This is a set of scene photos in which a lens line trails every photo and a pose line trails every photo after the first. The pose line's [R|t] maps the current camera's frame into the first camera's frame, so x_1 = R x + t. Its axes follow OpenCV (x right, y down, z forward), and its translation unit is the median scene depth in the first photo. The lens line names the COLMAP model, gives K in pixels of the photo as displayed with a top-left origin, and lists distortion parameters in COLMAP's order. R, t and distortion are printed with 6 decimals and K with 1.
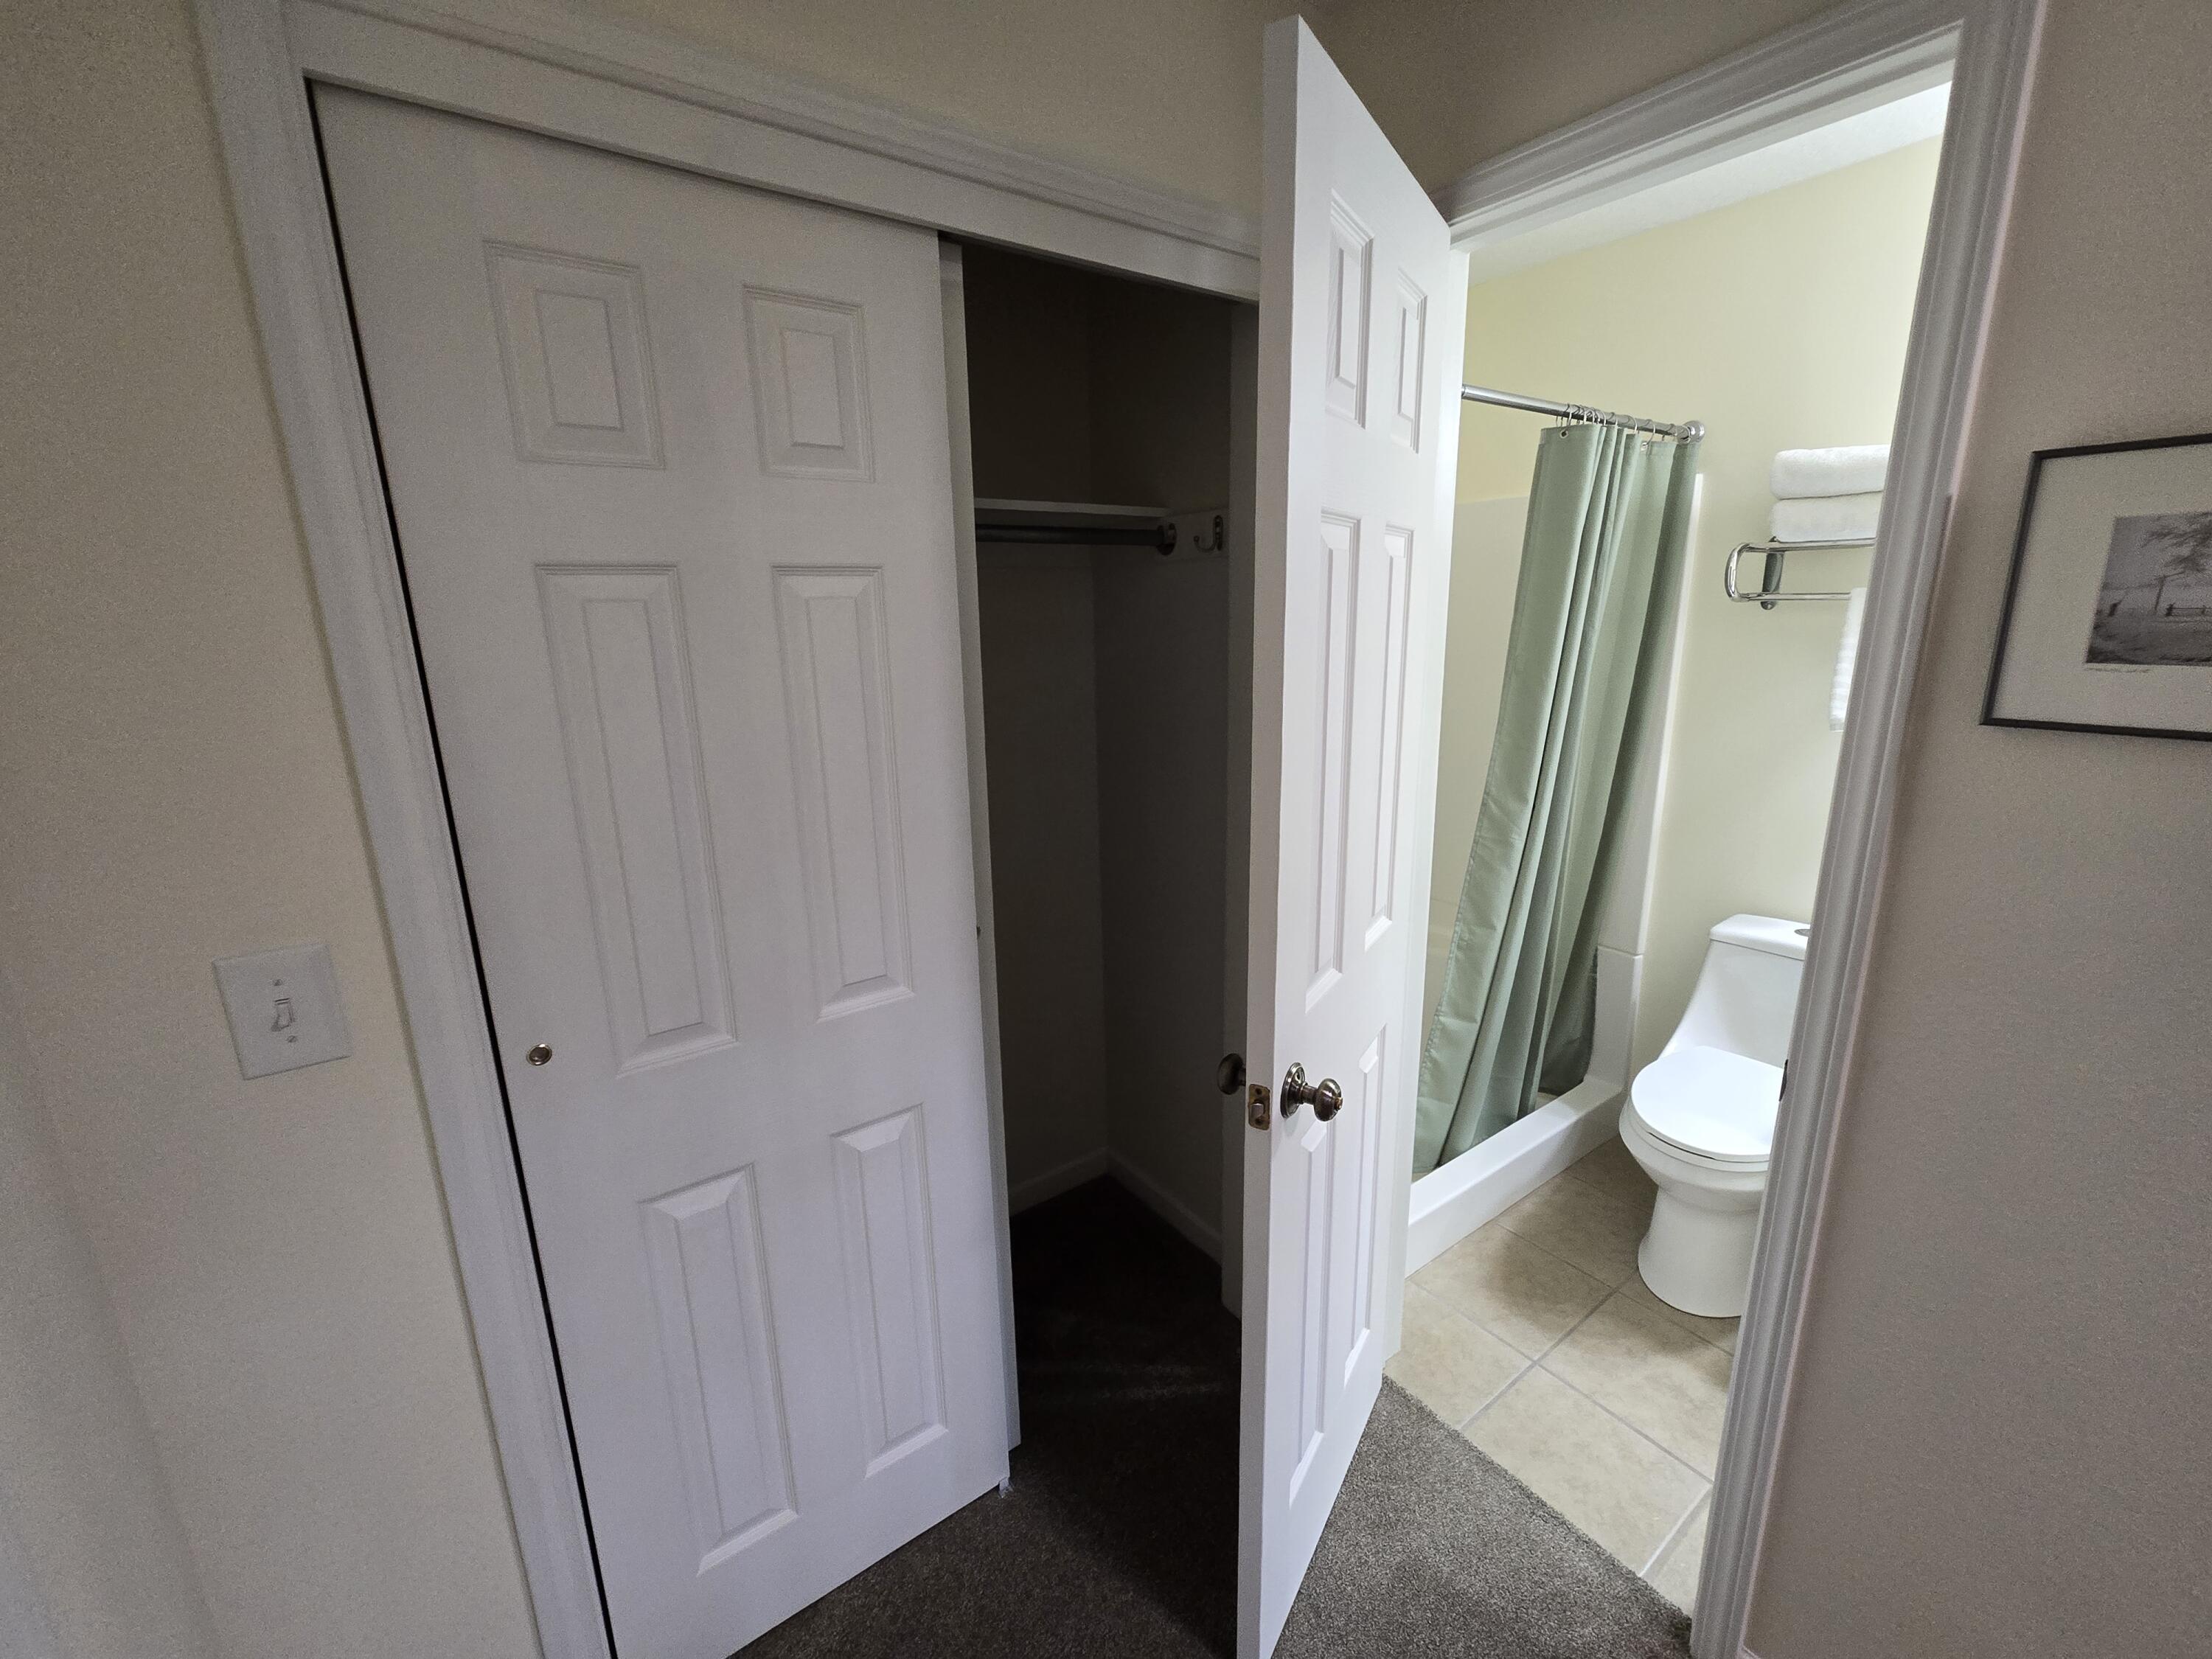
lens RADIAL K [[912.9, 0, 1122.9], [0, 912.9, 823.6], [0, 0, 1]] dist [-0.000927, 0.000342]
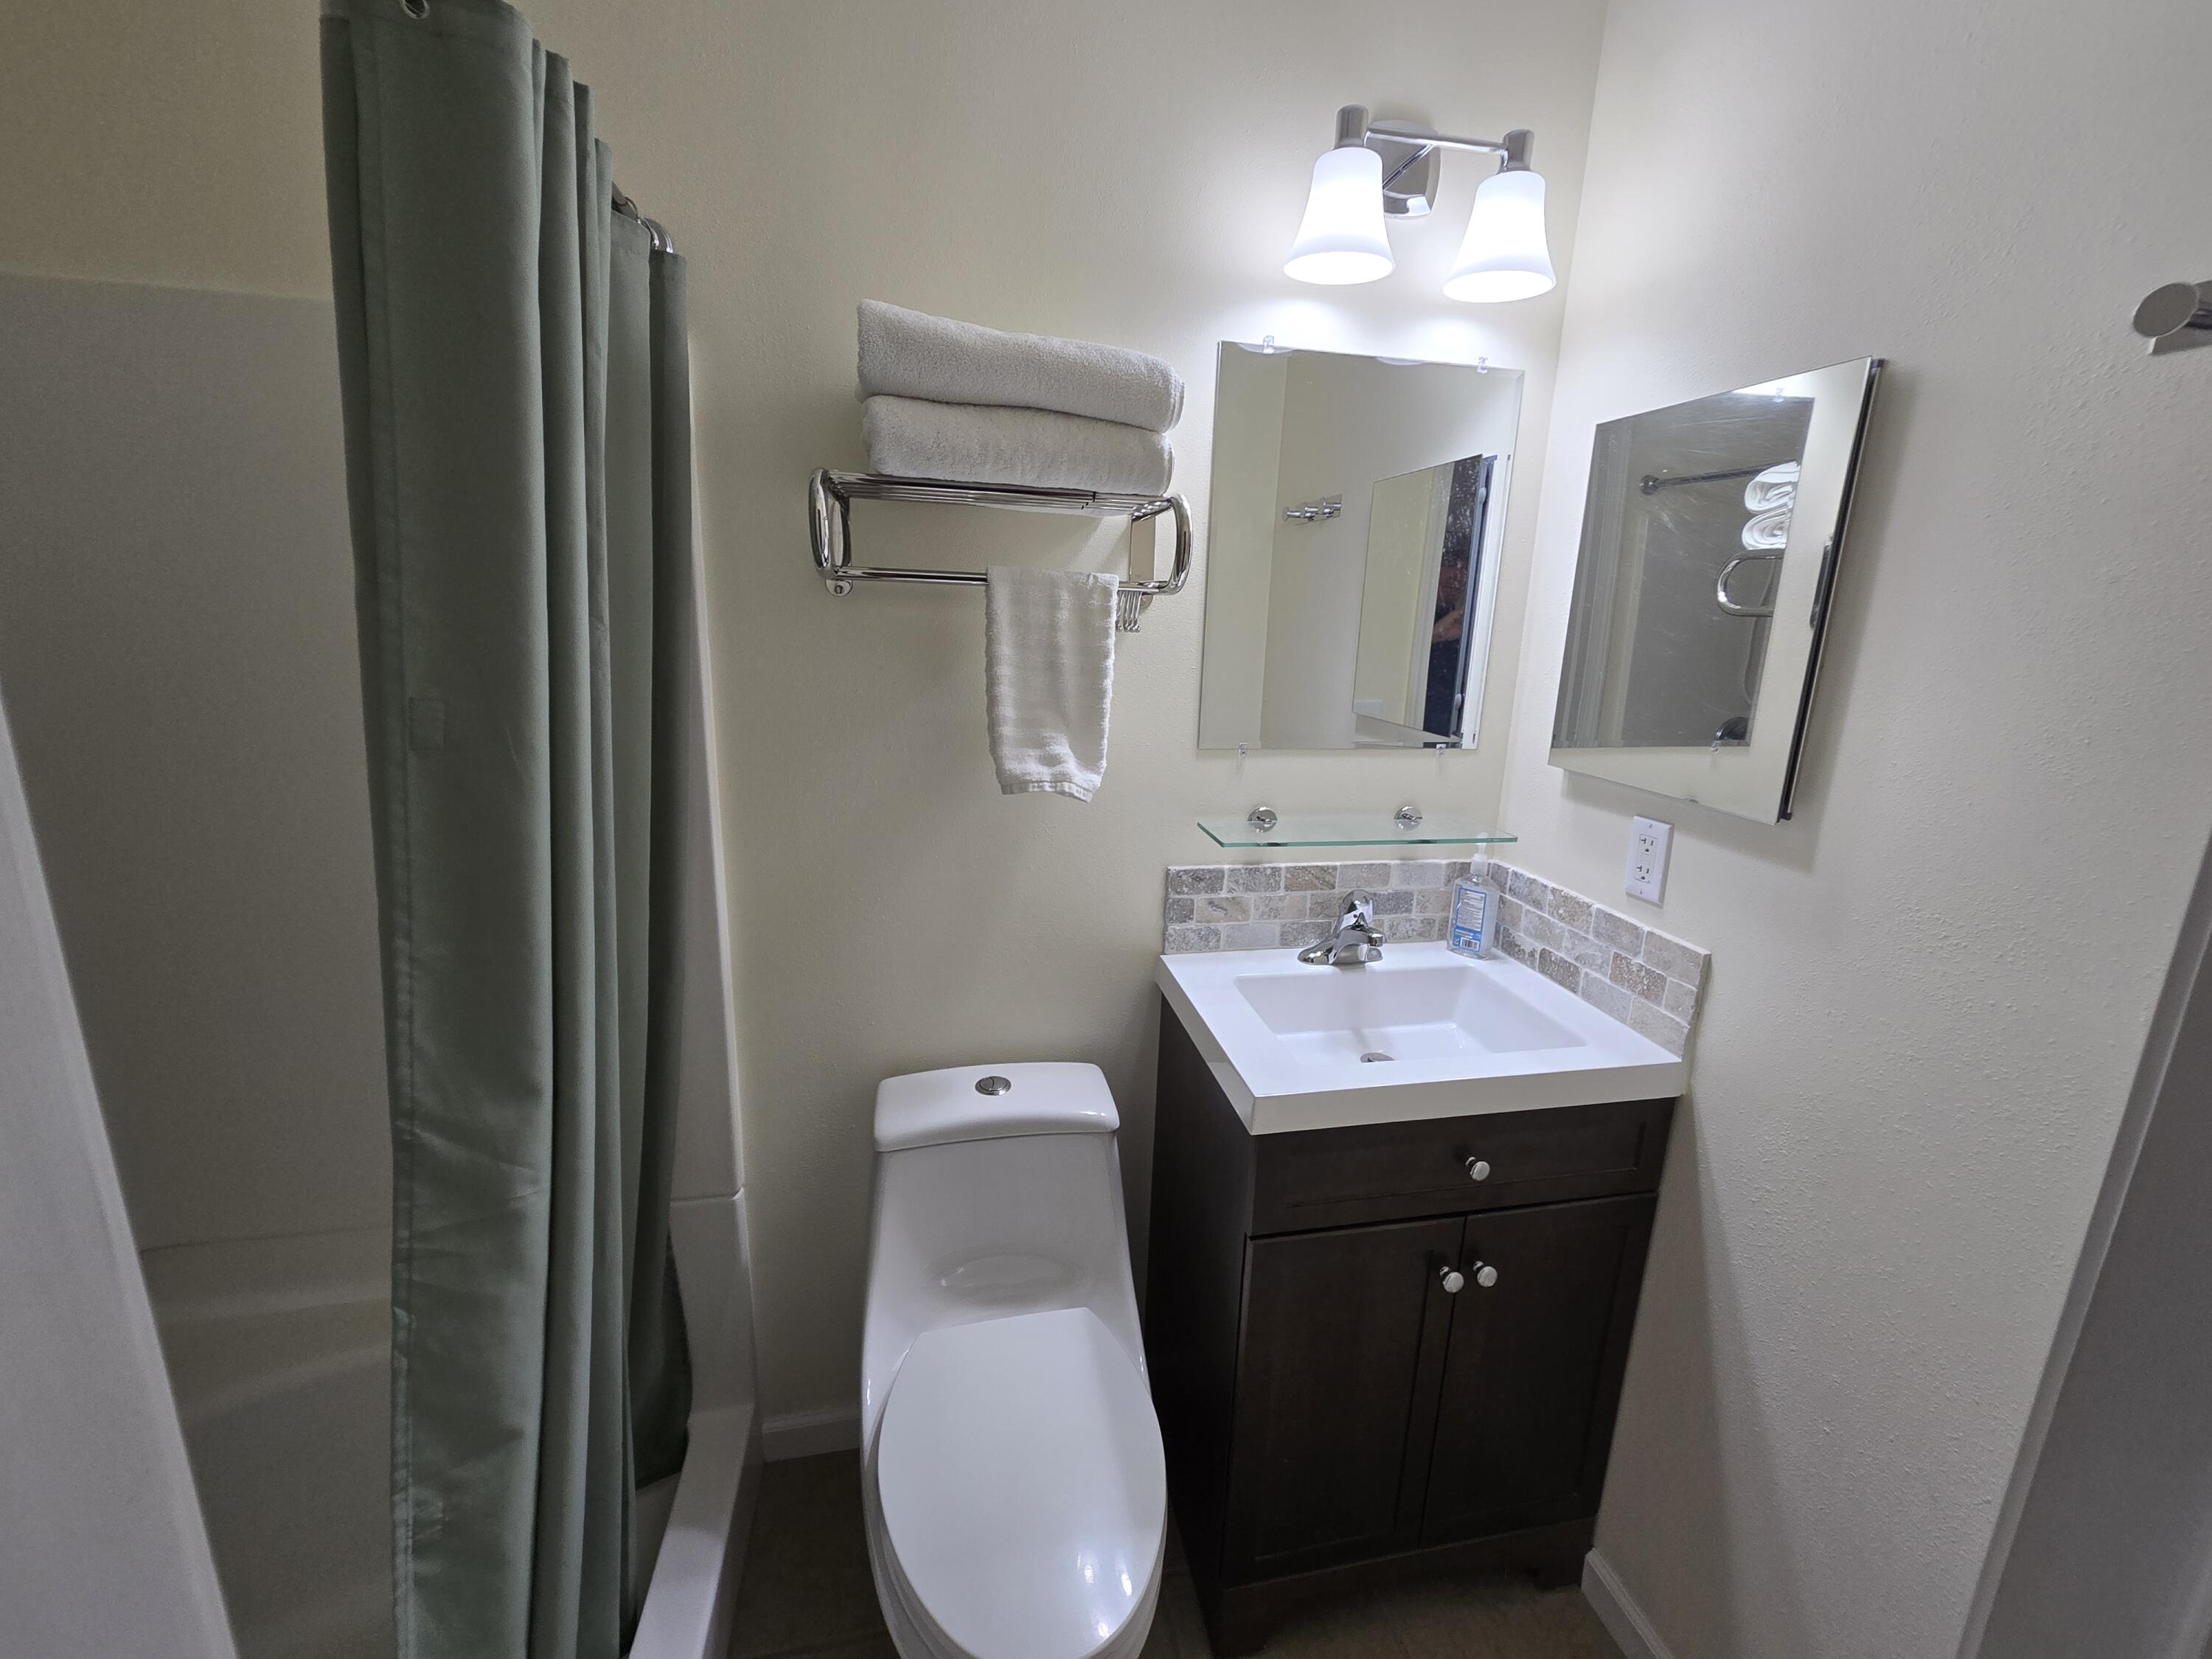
lens RADIAL K [[912.9, 0, 1122.9], [0, 912.9, 823.6], [0, 0, 1]] dist [-0.000927, 0.000342]
pose [[0.409162, -0.175982, 0.895330, 0.225769], [0.172618, 0.978436, 0.113431, -0.128464], [-0.895985, 0.108138, 0.430716, 0.608779]]
